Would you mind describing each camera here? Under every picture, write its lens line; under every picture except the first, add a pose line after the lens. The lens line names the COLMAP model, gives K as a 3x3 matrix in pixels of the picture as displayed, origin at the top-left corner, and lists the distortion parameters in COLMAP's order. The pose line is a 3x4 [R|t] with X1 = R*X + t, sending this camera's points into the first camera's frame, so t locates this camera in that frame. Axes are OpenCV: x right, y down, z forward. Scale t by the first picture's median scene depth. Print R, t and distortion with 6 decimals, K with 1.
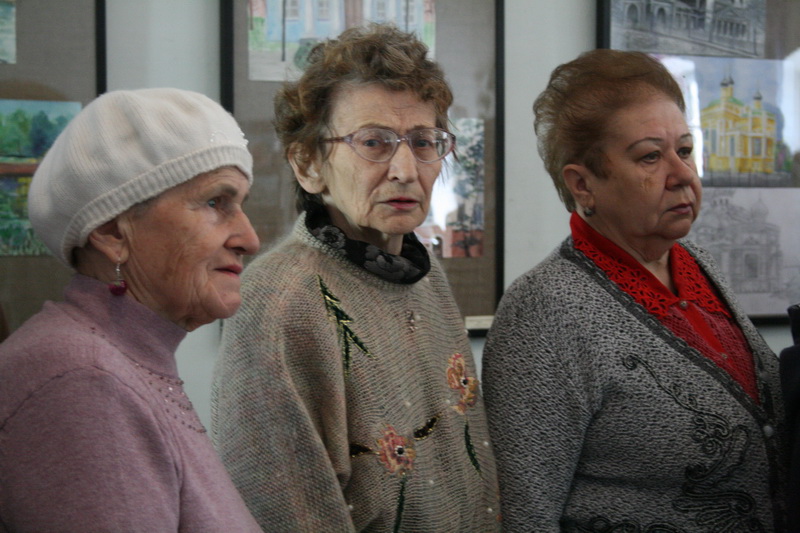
lens RADIAL K [[1791.6, 0, 400.2], [0, 1791.6, 267.3], [0, 0, 1]] dist [0.130032, 0.000000]
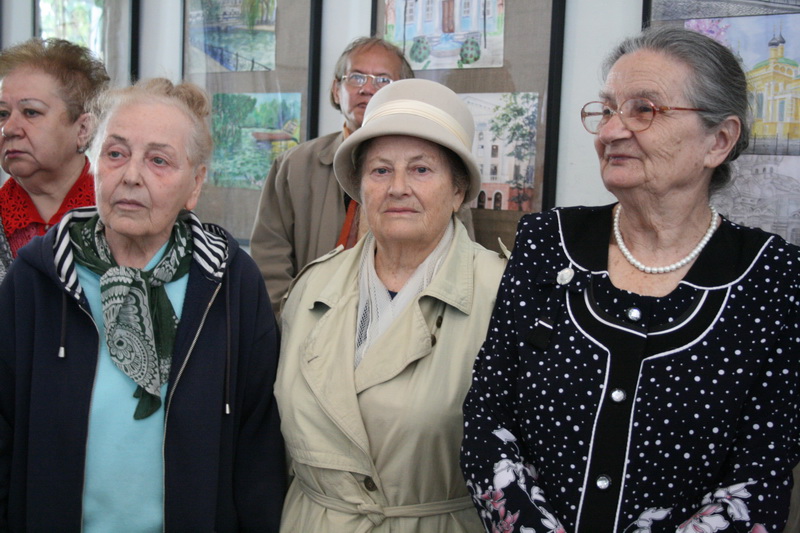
lens RADIAL K [[1335.6, 0, 400.6], [0, 1335.6, 266.3], [0, 0, 1]] dist [0.056584, 0.000000]
pose [[0.322898, 0.082356, -0.942844, 0.840078], [-0.064392, 0.995810, 0.064931, -0.021221], [0.944241, 0.039745, 0.326848, 0.638784]]
